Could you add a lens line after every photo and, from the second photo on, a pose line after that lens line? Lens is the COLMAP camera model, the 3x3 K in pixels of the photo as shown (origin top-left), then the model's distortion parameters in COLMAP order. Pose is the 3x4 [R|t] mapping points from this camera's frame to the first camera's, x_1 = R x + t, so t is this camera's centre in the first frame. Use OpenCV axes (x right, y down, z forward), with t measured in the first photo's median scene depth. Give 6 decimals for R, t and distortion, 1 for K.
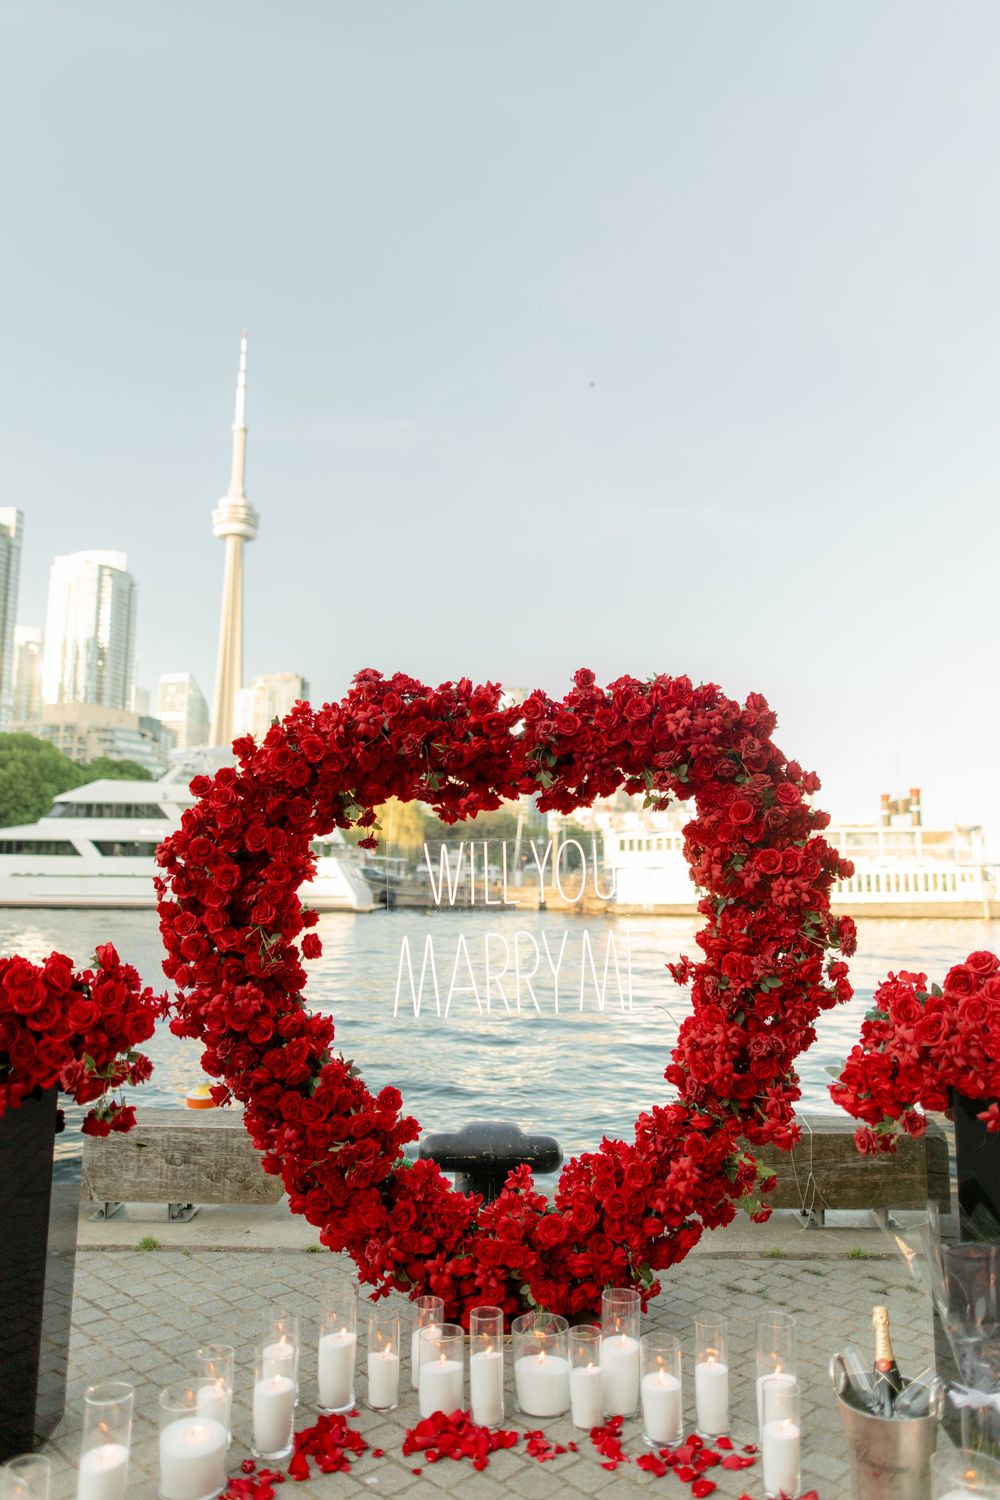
lens RADIAL K [[1013.5, 0, 503.5], [0, 1013.5, 740.1], [0, 0, 1]] dist [-0.002934, 0.003004]
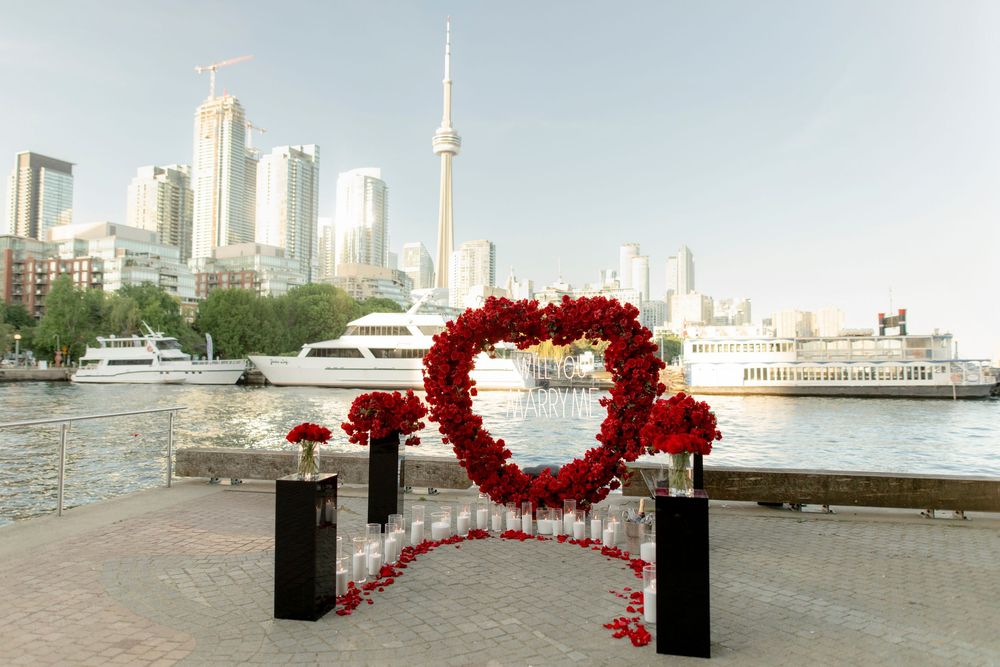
lens RADIAL K [[675.7, 0, 489.3], [0, 675.7, 320.9], [0, 0, 1]] dist [-0.002934, 0.003004]
pose [[0.979272, -0.016265, -0.201896, 0.203968], [0.028619, 0.997882, 0.058418, -0.093440], [0.200518, -0.062985, 0.977663, -0.718698]]
